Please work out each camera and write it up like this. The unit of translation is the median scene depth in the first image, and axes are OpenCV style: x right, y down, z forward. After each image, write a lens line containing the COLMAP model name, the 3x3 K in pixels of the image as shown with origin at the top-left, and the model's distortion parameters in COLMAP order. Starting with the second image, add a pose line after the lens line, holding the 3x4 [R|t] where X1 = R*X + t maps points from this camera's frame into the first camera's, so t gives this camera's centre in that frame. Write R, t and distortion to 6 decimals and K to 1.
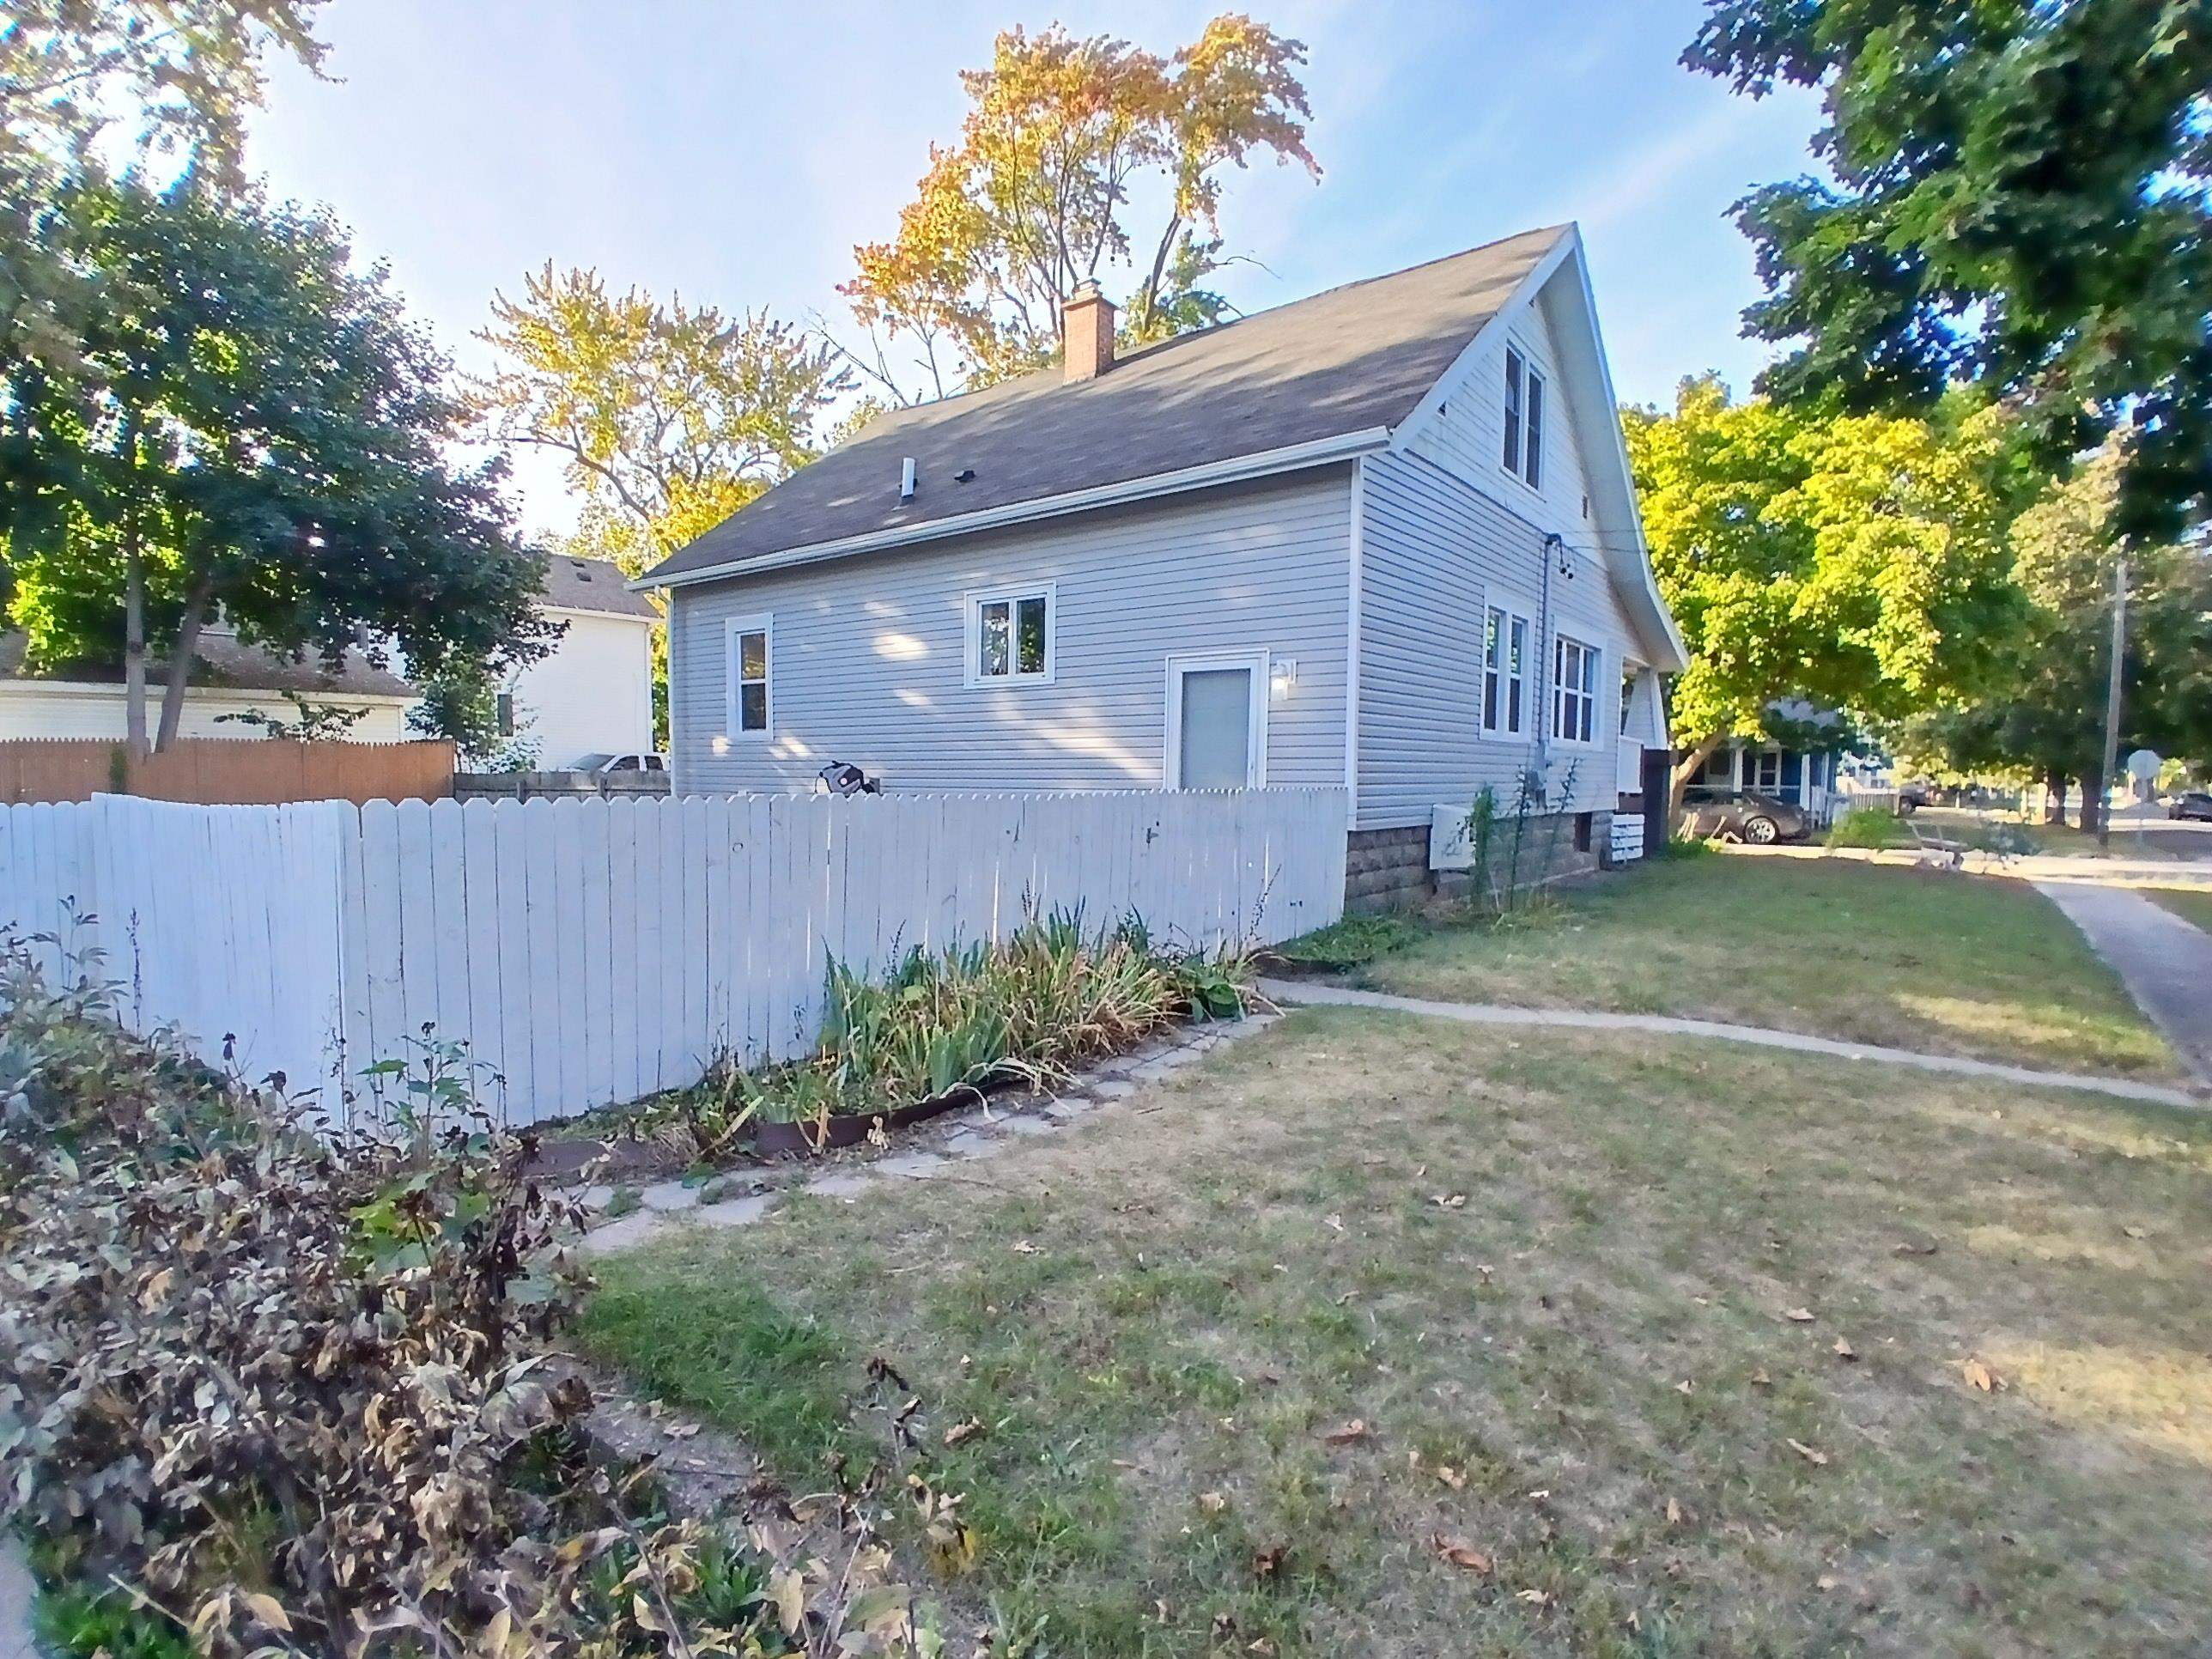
lens RADIAL K [[1122.3, 0, 1091.1], [0, 1122.3, 869.4], [0, 0, 1]] dist [-0.025025, -0.026811]
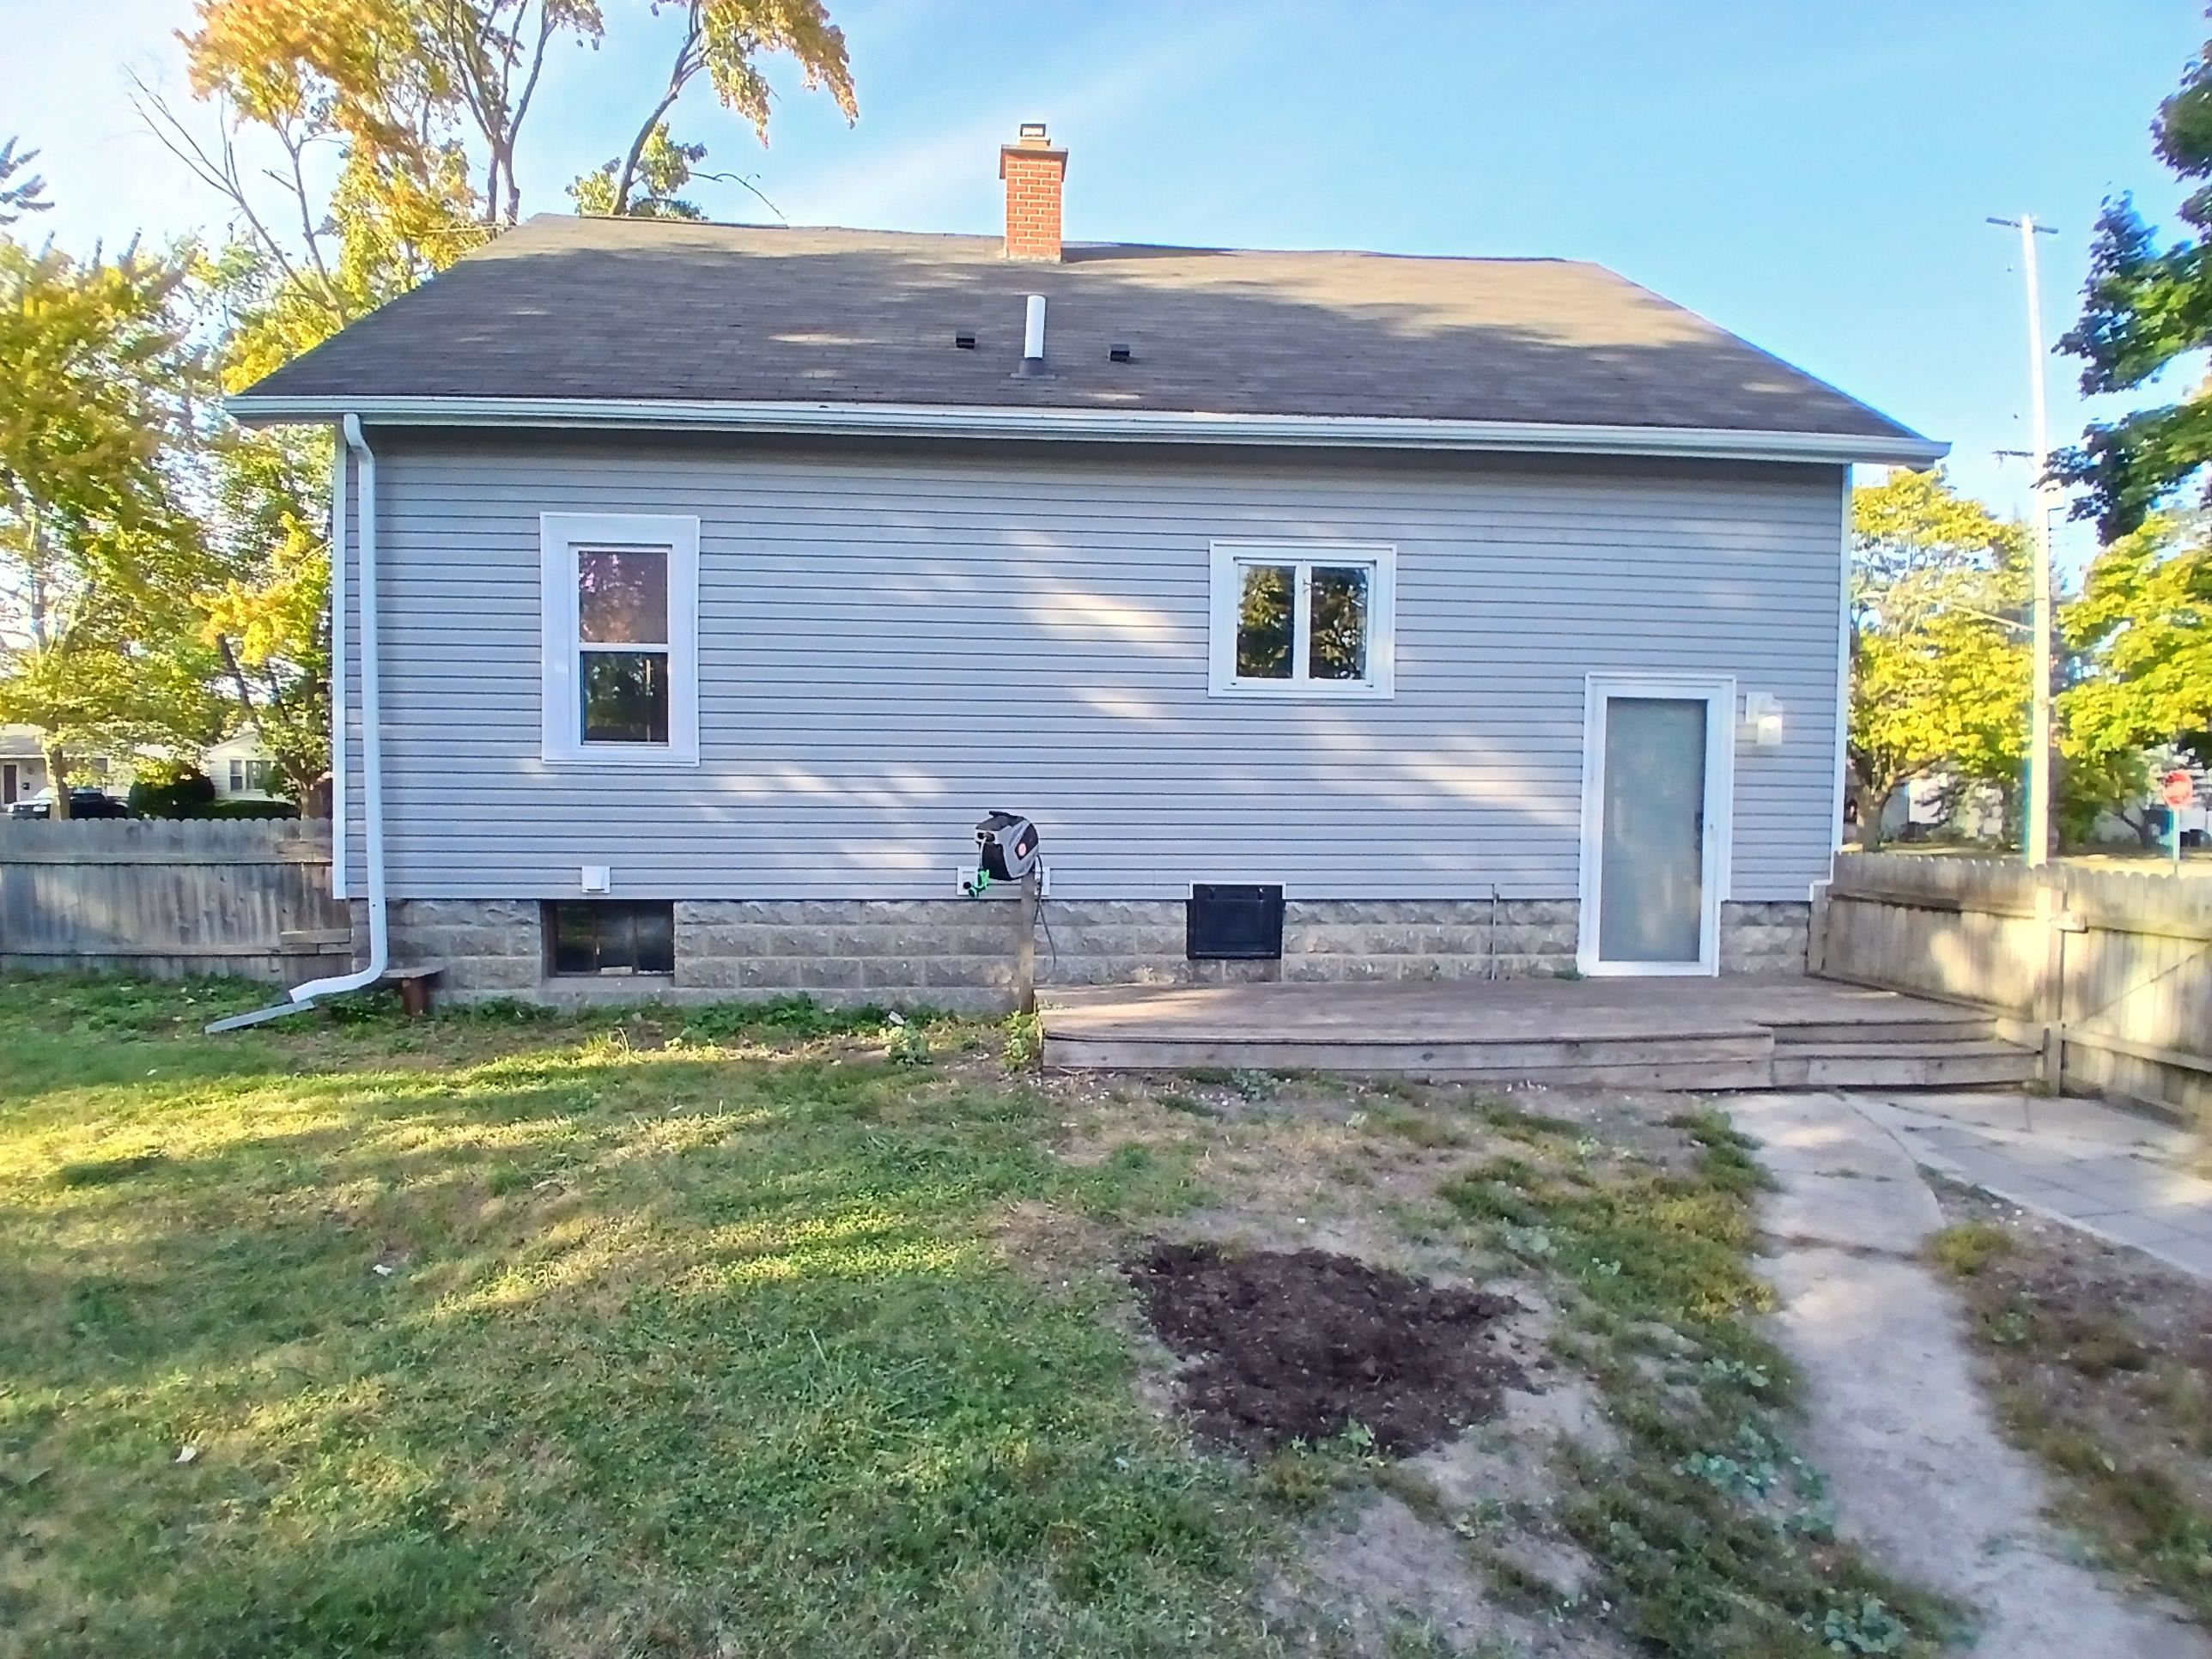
lens RADIAL K [[1122.3, 0, 1091.1], [0, 1122.3, 869.4], [0, 0, 1]] dist [-0.025025, -0.026811]
pose [[0.737103, -0.041095, 0.674529, -0.207060], [0.054471, 0.998515, 0.001310, -0.024195], [-0.673581, 0.035776, 0.738247, 0.208161]]
